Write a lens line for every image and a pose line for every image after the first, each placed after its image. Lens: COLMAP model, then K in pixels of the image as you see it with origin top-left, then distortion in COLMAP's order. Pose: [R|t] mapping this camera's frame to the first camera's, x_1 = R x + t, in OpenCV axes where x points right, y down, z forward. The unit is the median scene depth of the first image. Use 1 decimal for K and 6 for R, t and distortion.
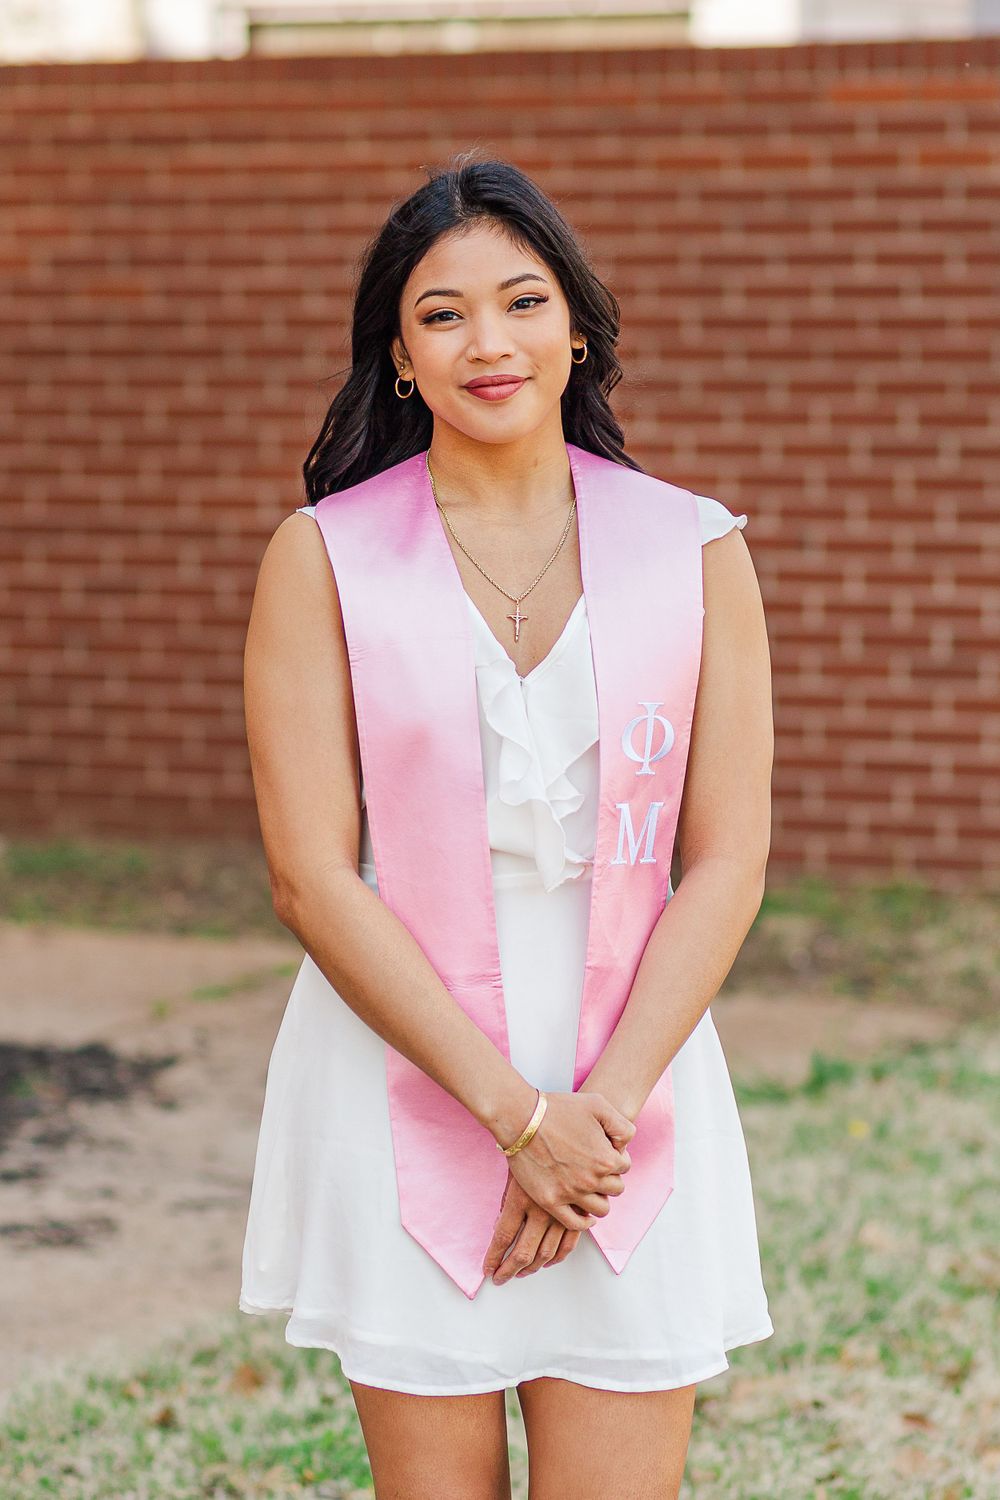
lens RADIAL K [[5460.1, 0, 457.9], [0, 5460.1, 750.5], [0, 0, 1]] dist [0.022618, 1.362727]
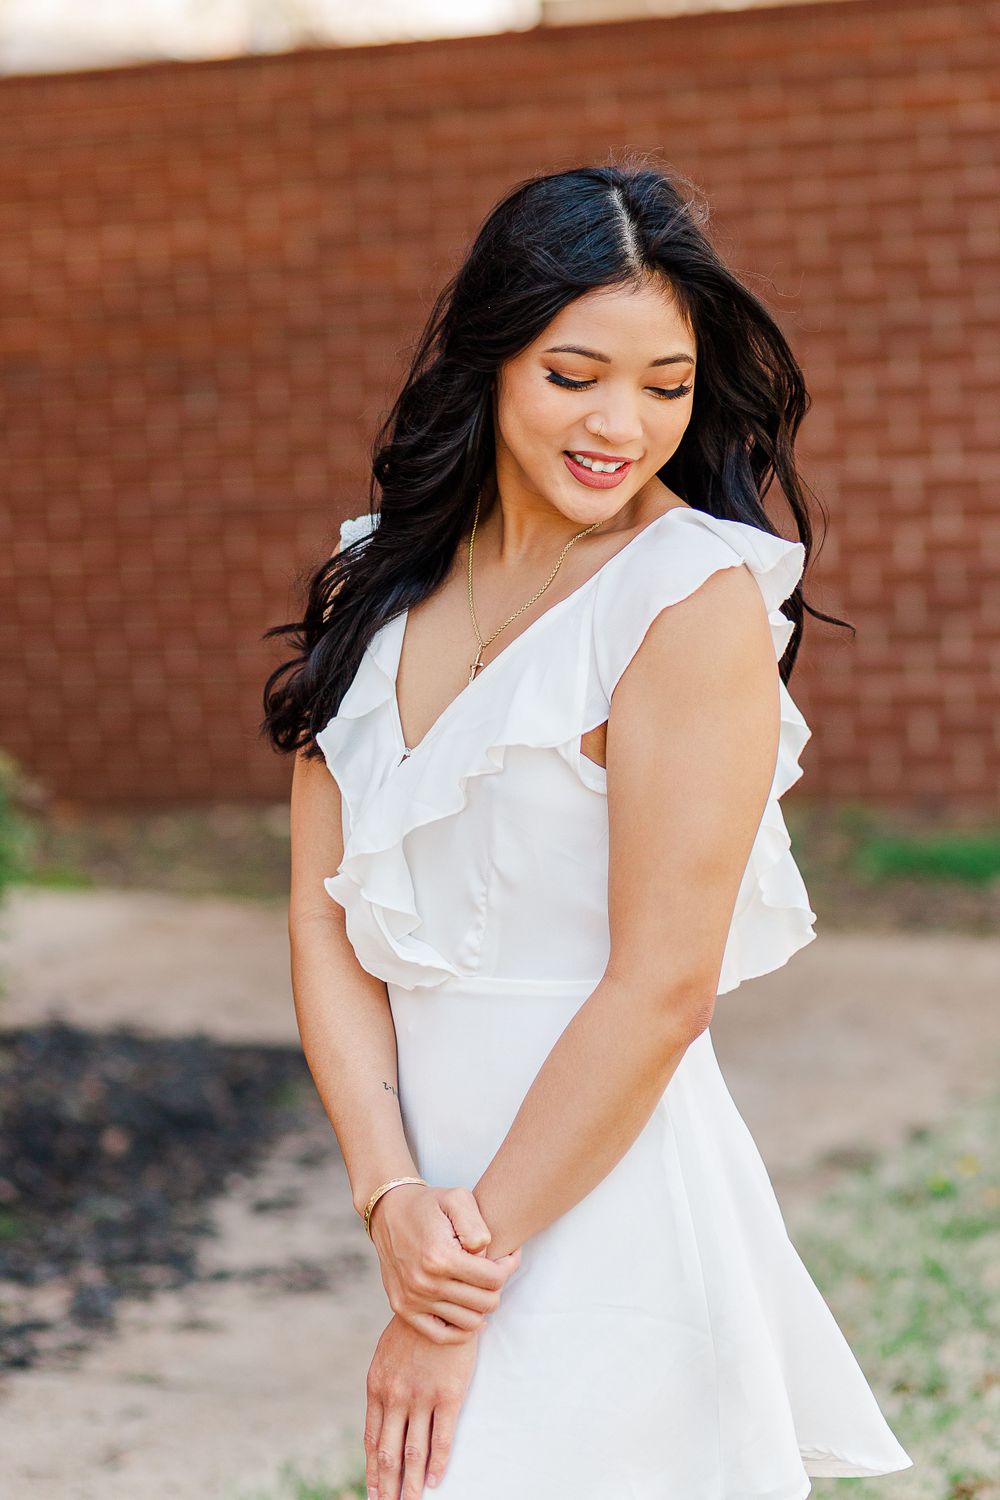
lens RADIAL K [[4756.8, 0, 500.3], [0, 4756.8, 631.8], [0, 0, 1]] dist [-0.022347, -0.050508]
pose [[0.995947, -0.059703, -0.067267, 0.016752], [0.059704, 0.998214, -0.001989, -0.014502], [0.067265, -0.002036, 0.997733, 0.132226]]
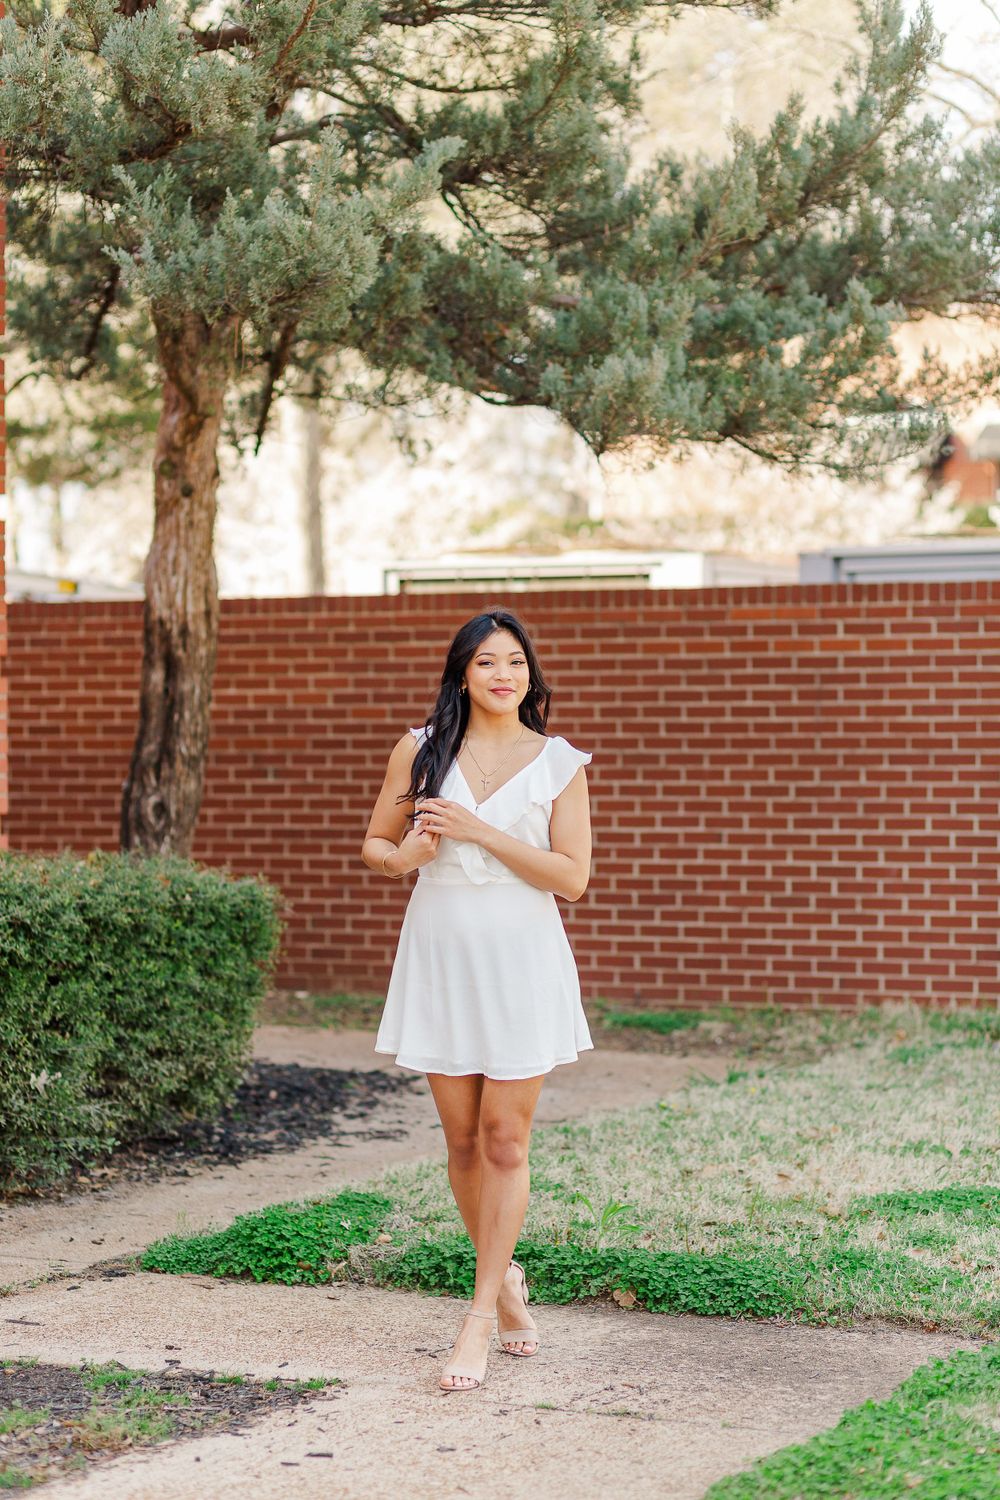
lens RADIAL K [[3579.6, 0, 498.0], [0, 3579.6, 773.5], [0, 0, 1]] dist [0.048915, -0.415474]
pose [[0.999946, 0.002676, 0.010070, -0.031075], [-0.001859, 0.996771, -0.080271, 0.044479], [-0.010253, 0.080248, 0.996722, -0.308472]]
